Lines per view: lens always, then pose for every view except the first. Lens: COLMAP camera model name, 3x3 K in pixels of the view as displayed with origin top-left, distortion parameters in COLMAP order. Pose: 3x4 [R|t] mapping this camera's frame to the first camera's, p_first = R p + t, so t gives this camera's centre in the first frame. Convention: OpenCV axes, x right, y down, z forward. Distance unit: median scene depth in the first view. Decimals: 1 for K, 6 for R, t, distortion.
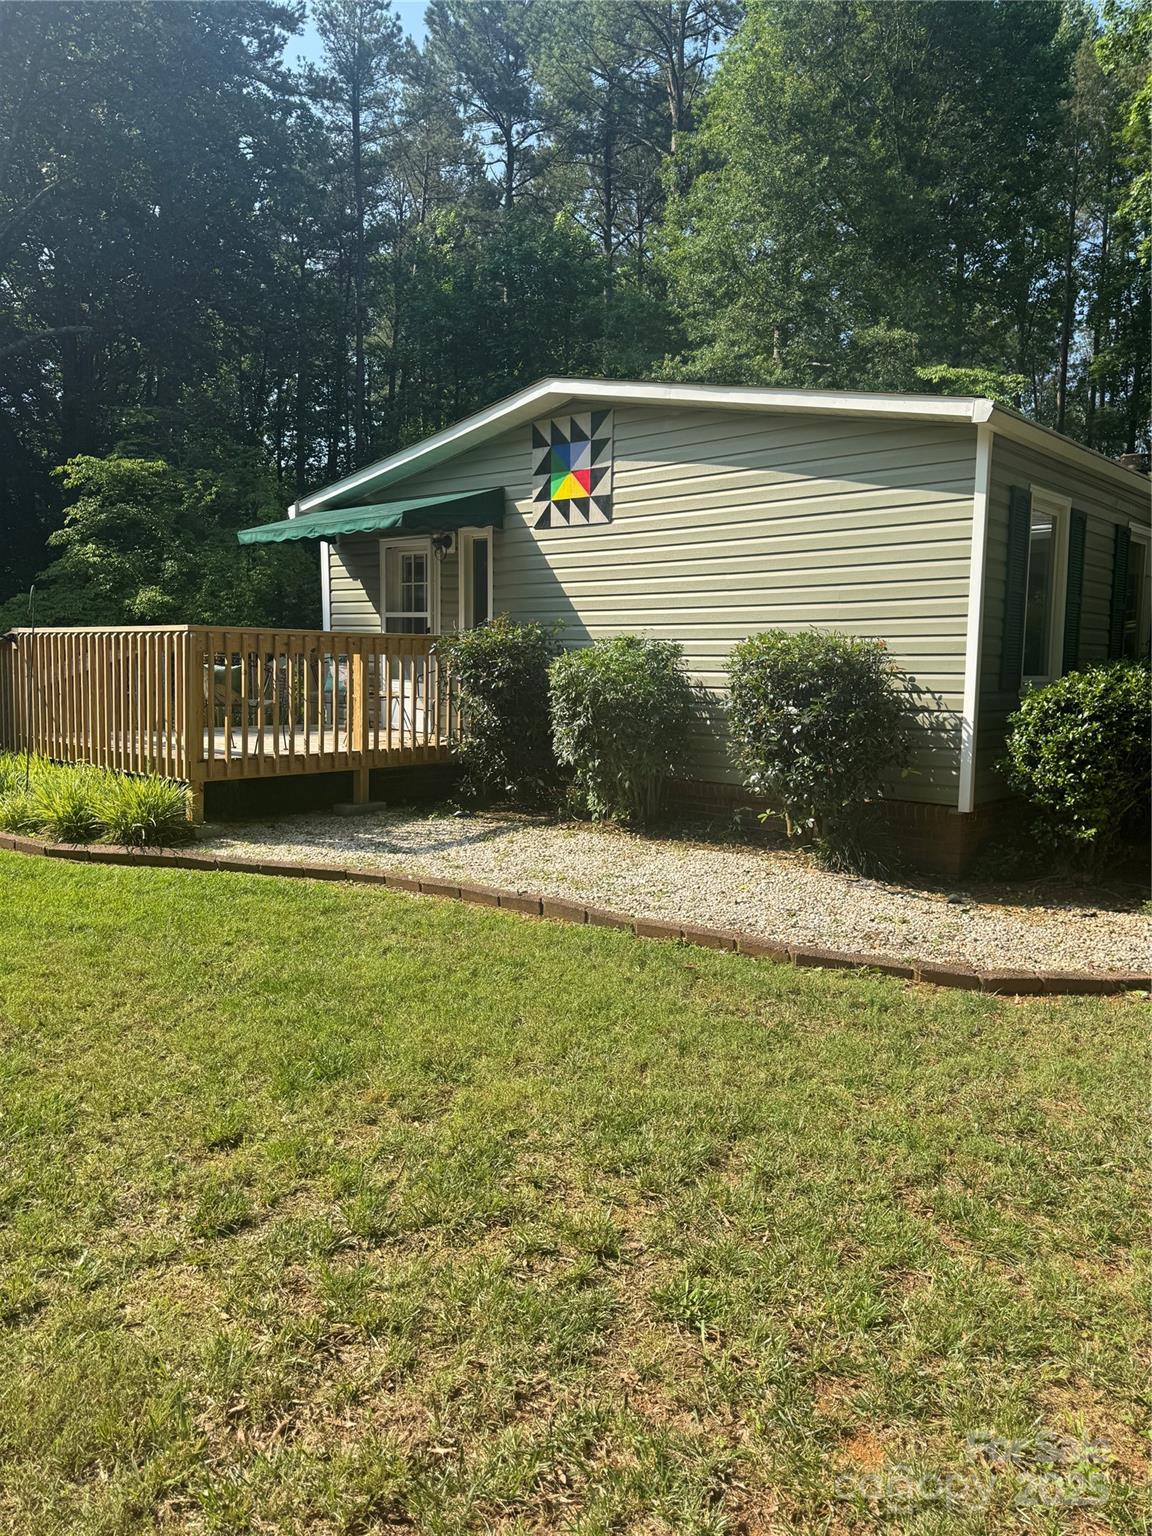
lens RADIAL K [[1083.7, 0, 572.8], [0, 1083.7, 774.5], [0, 0, 1]] dist [0.047714, -0.056908]
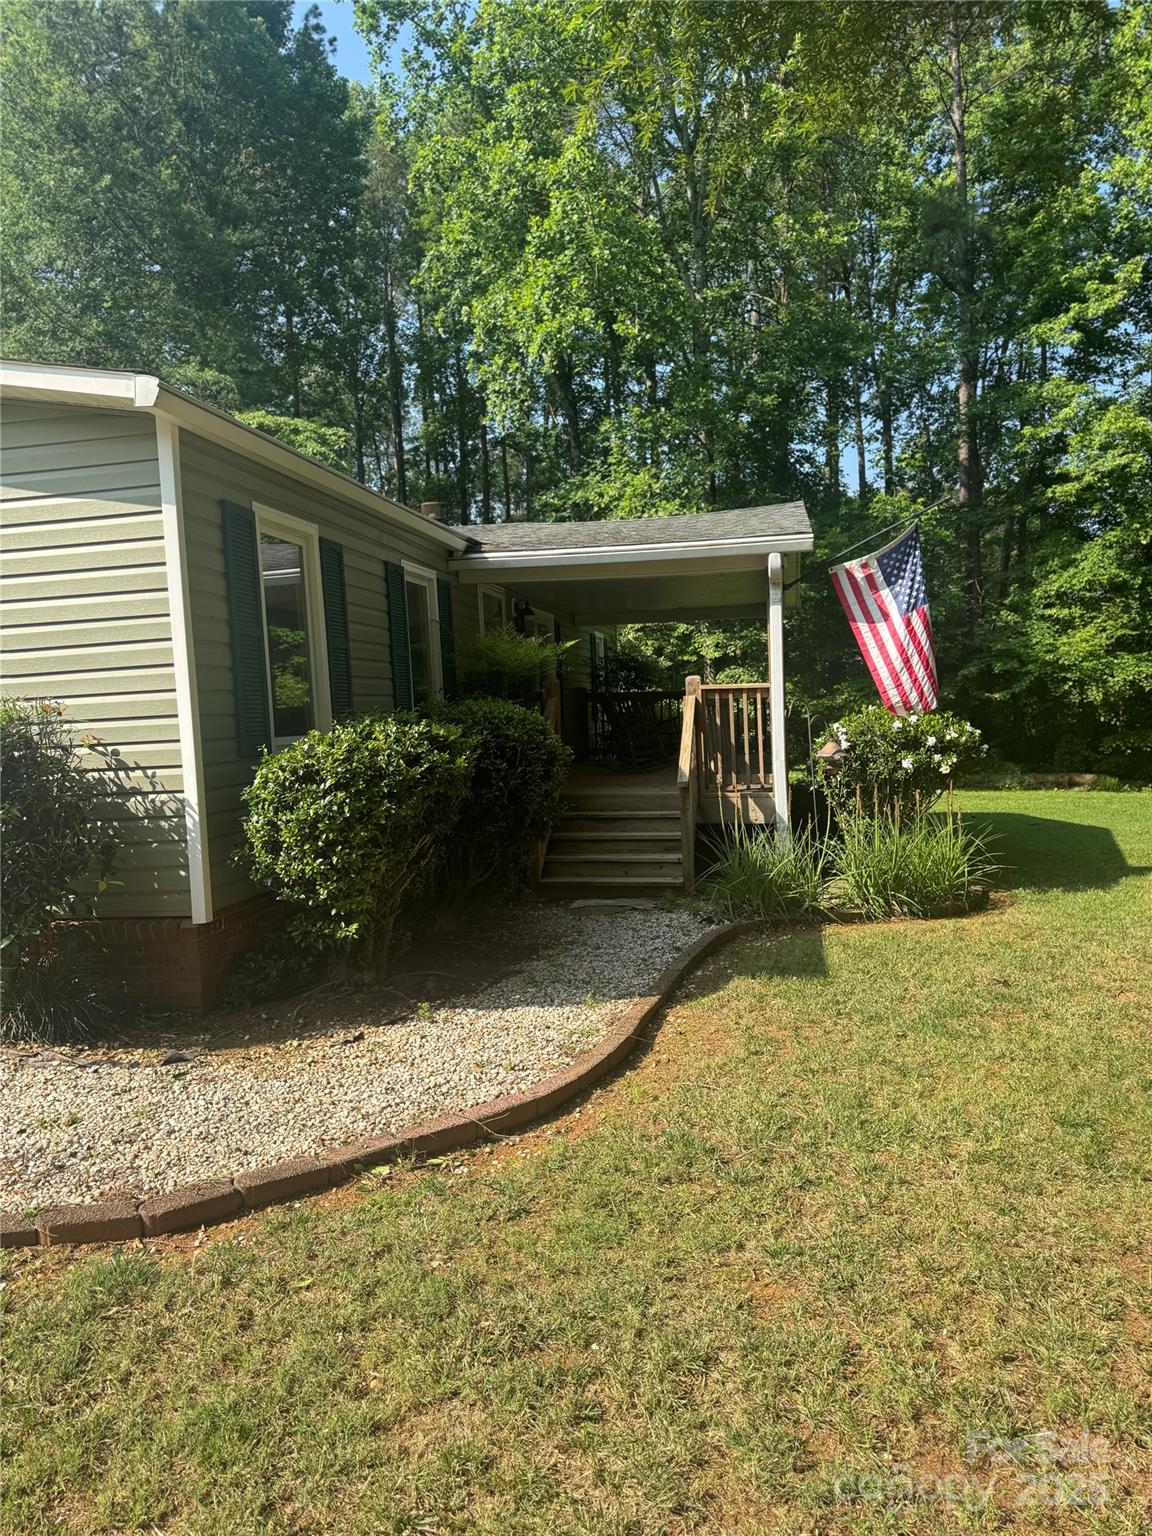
lens RADIAL K [[1083.7, 0, 572.8], [0, 1083.7, 774.5], [0, 0, 1]] dist [0.047714, -0.056908]
pose [[0.856540, -0.084946, 0.509041, 0.200881], [0.111250, 0.993562, -0.021396, -0.022541], [-0.503947, 0.074958, 0.860476, 0.208669]]
